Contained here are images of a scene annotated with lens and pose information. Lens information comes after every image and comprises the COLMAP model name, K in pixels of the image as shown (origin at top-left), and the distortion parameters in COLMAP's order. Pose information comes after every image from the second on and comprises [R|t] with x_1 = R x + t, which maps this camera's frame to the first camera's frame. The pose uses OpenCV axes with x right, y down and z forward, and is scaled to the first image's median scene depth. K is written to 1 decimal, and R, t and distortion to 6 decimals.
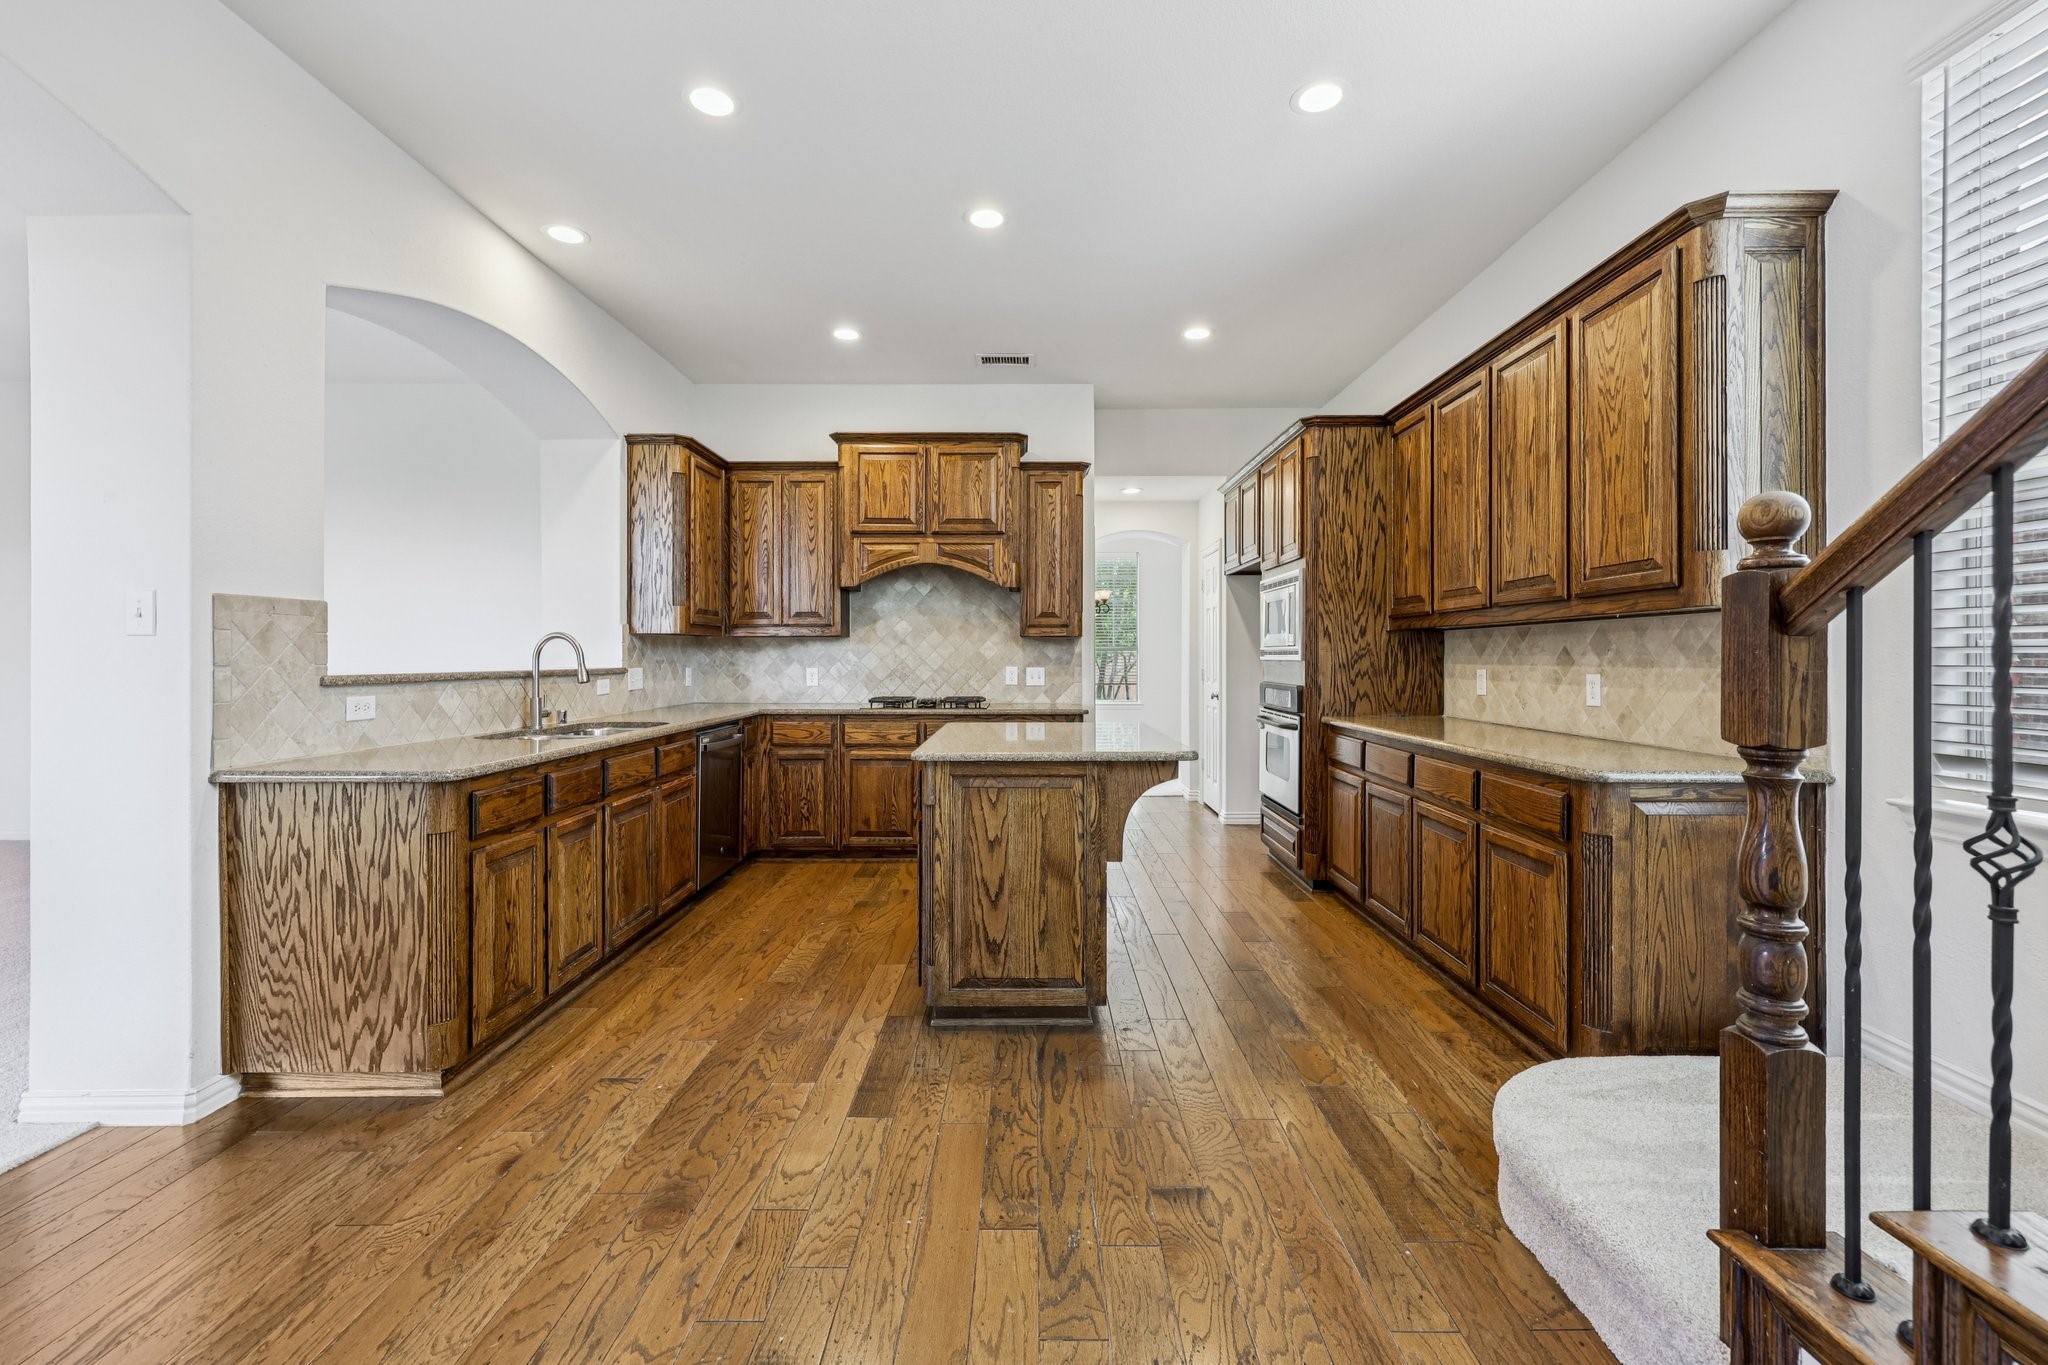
lens RADIAL K [[850.5, 0, 1013.0], [0, 850.5, 662.4], [0, 0, 1]] dist [0.001484, 0.000200]
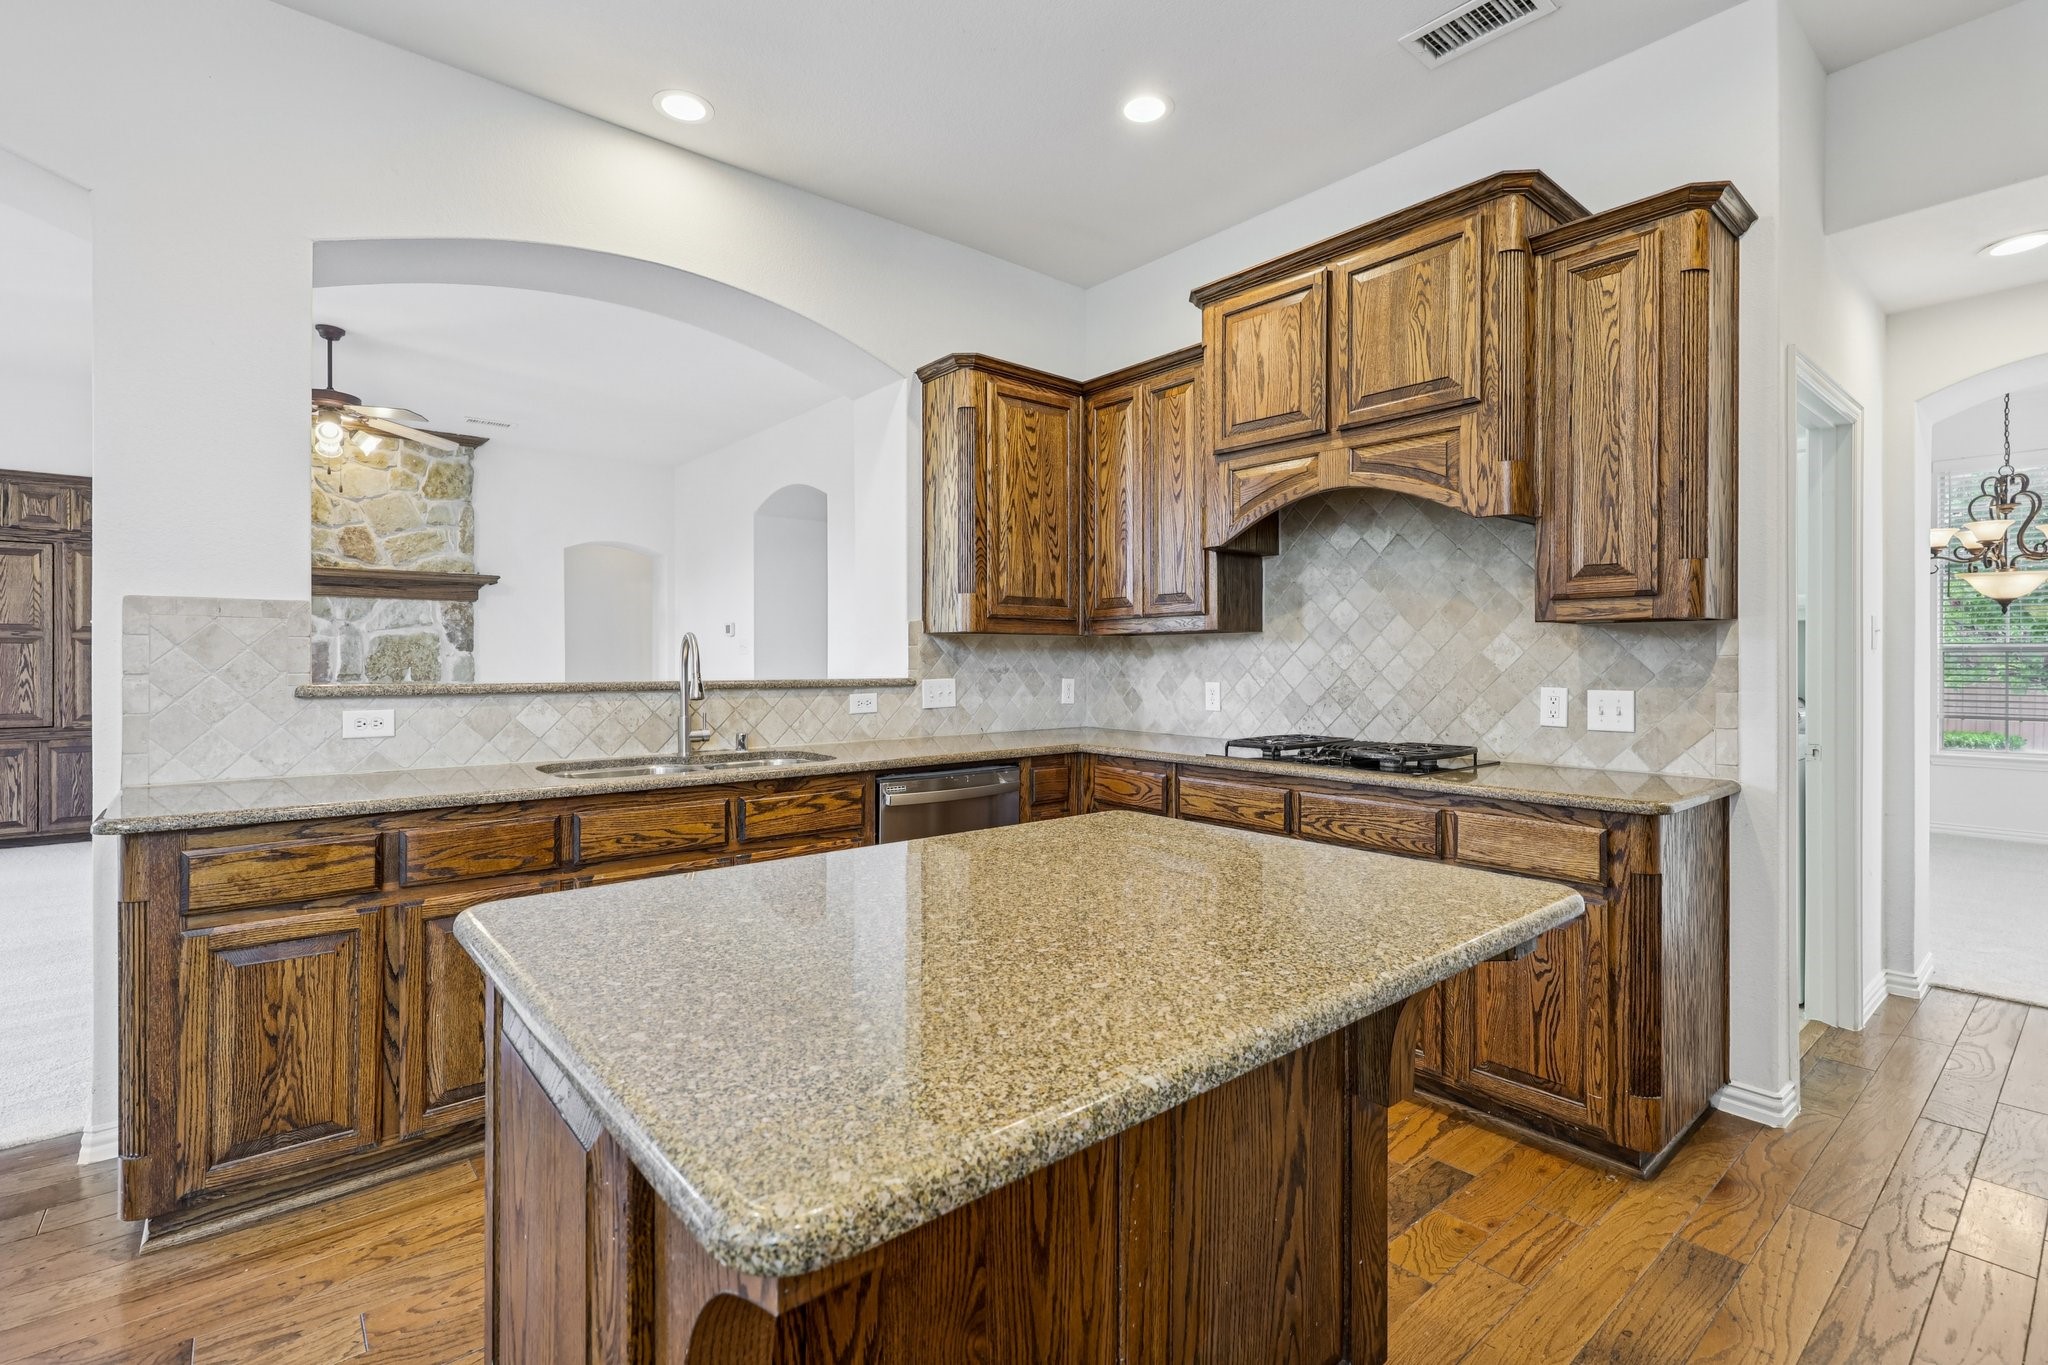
lens RADIAL K [[921.3, 0, 1027.2], [0, 921.3, 664.3], [0, 0, 1]] dist [-0.001070, 0.000464]
pose [[0.658147, 0.004398, -0.752876, 0.219560], [-0.007264, 0.999973, -0.000509, -0.006300], [0.752854, 0.005804, 0.658162, 0.516705]]
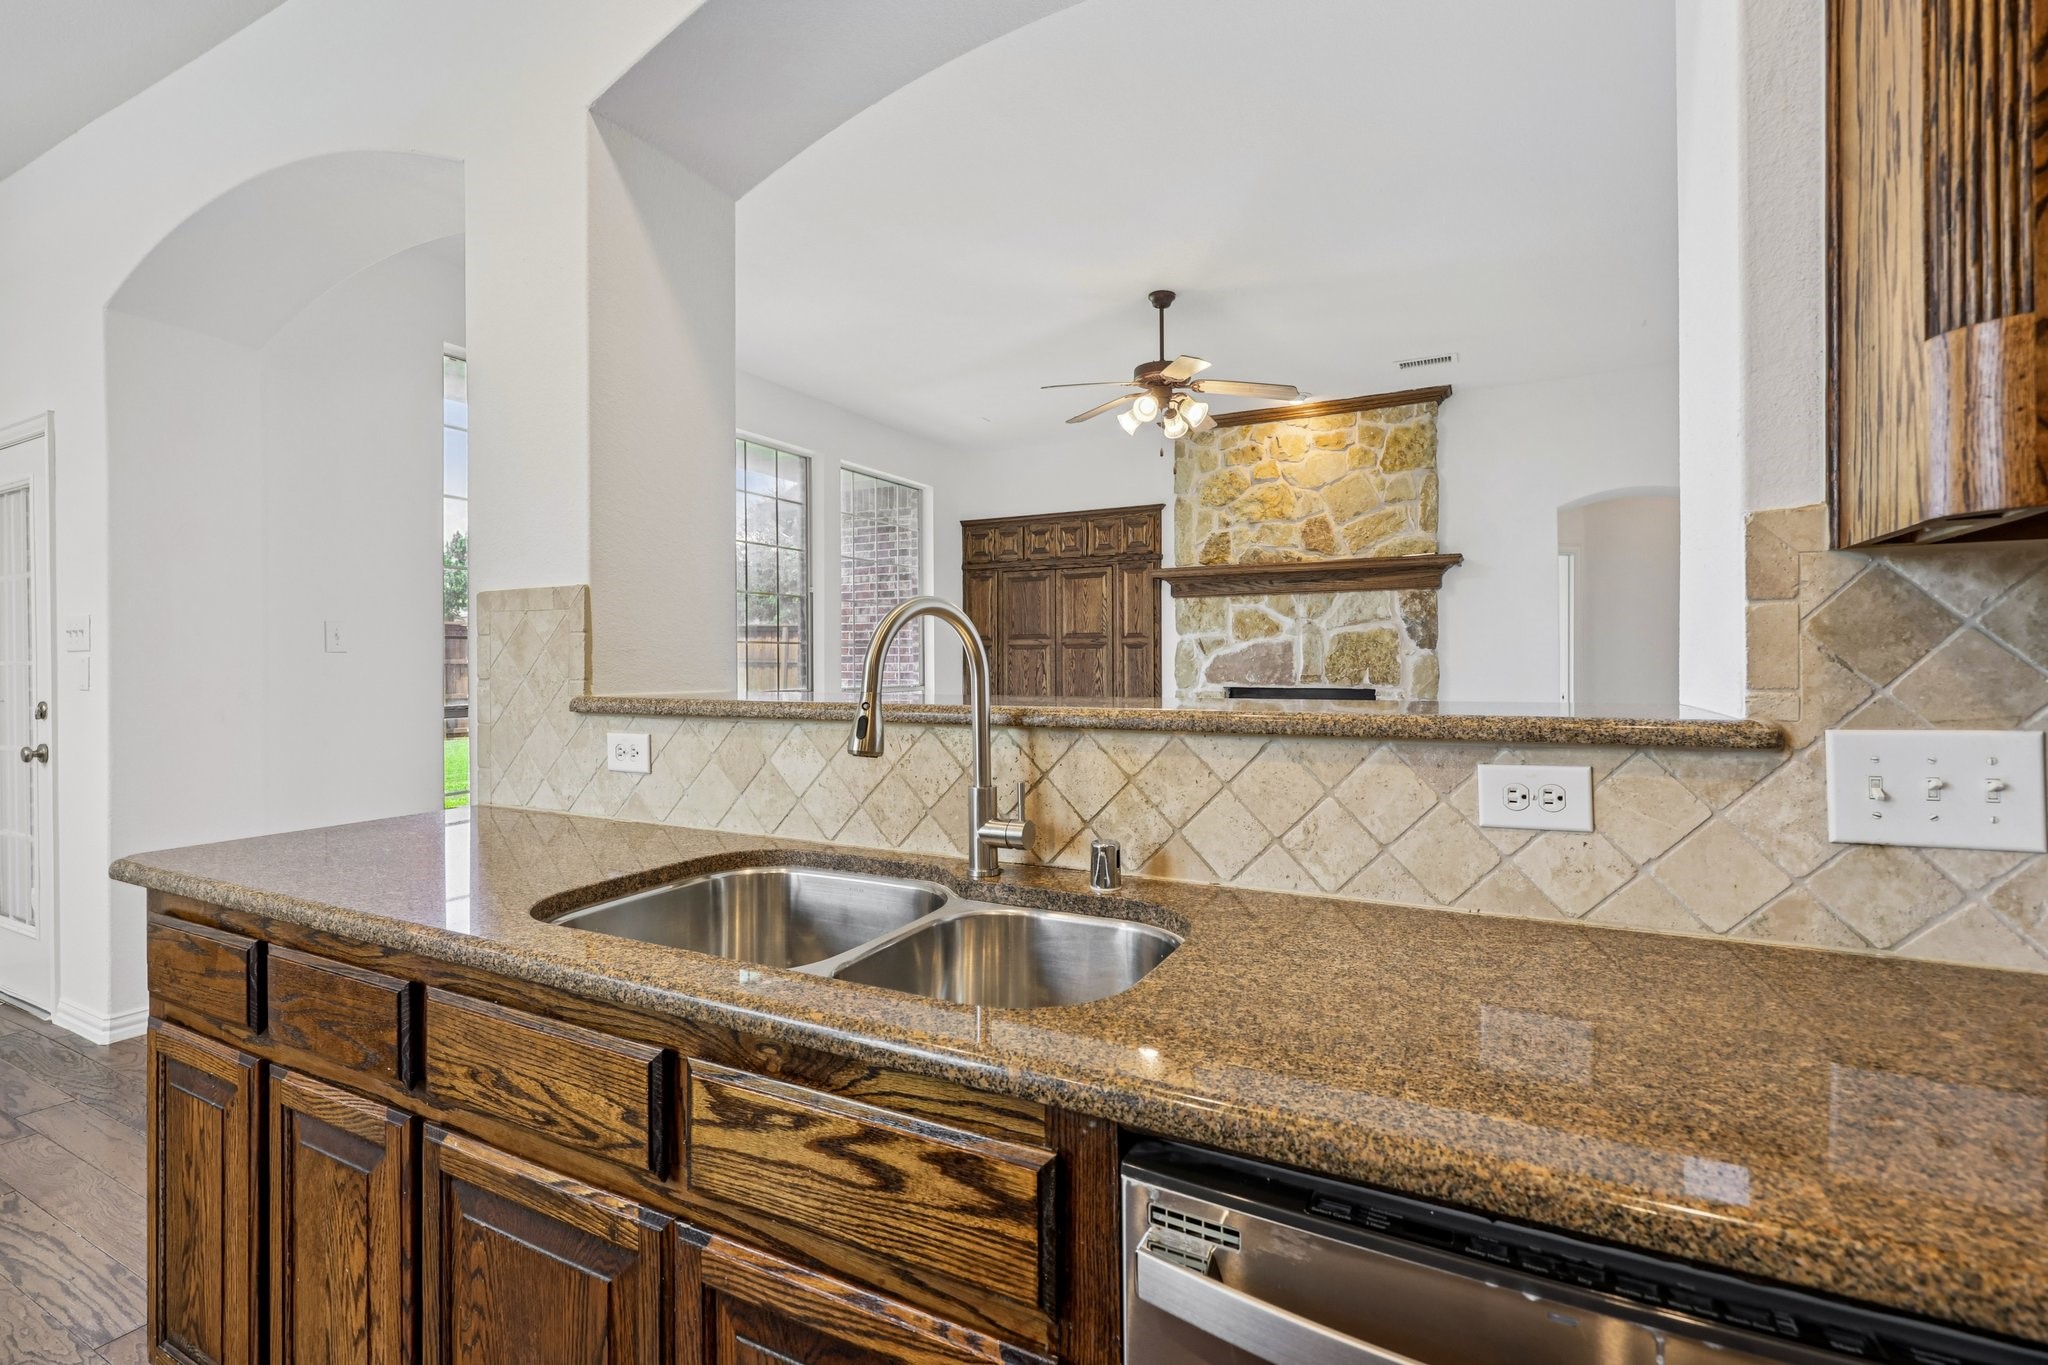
lens RADIAL K [[921.3, 0, 1035.4], [0, 921.3, 663.2], [0, 0, 1]] dist [-0.001070, 0.000464]
pose [[-0.443073, 0.004142, -0.896476, -0.175879], [-0.001558, 0.999984, 0.005390, -0.008379], [0.896484, 0.003785, -0.443059, 0.905363]]
